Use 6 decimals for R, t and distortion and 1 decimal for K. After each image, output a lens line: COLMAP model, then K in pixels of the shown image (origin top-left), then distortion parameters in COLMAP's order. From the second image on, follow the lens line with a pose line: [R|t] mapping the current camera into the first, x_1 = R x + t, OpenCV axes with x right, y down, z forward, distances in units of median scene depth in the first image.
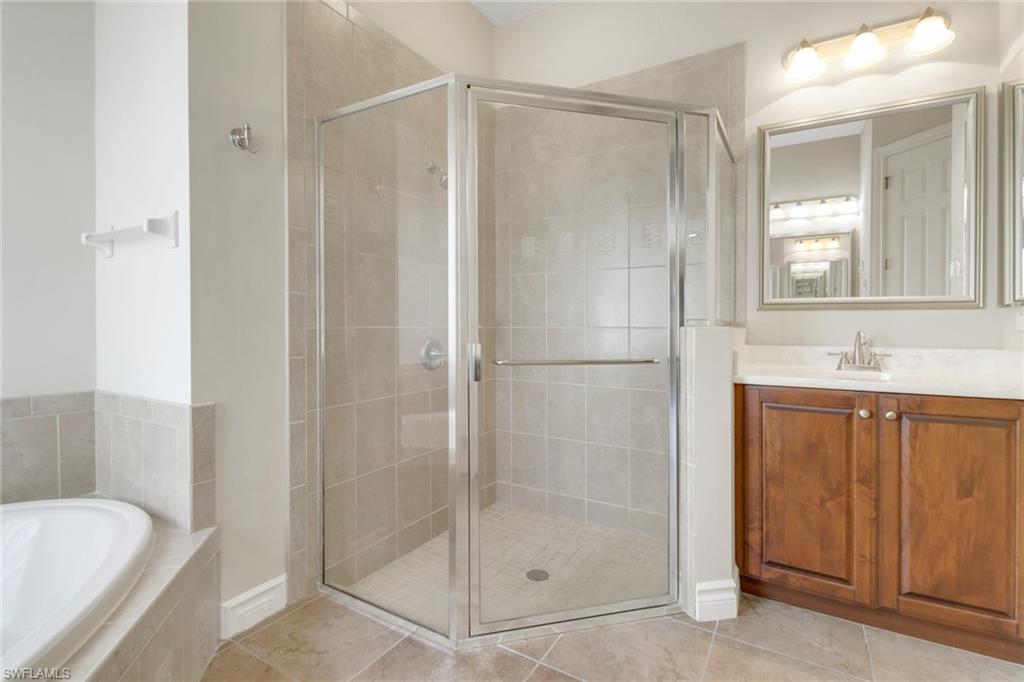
lens RADIAL K [[471.3, 0, 508.6], [0, 471.3, 331.8], [0, 0, 1]] dist [0.002451, 0.000247]
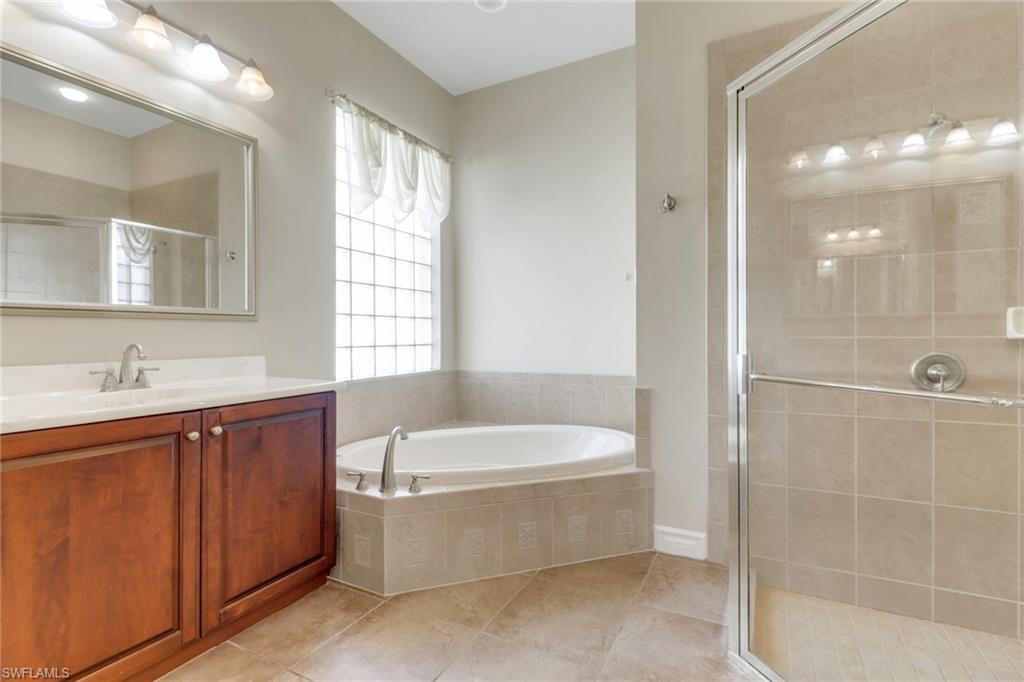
lens RADIAL K [[484.7, 0, 510.7], [0, 484.7, 332.9], [0, 0, 1]] dist [0.001371, -0.000595]
pose [[0.064883, 0.000053, -0.997893, 0.840523], [-0.001654, 0.999999, -0.000054, -0.022329], [0.997891, 0.001654, 0.064883, 0.430324]]
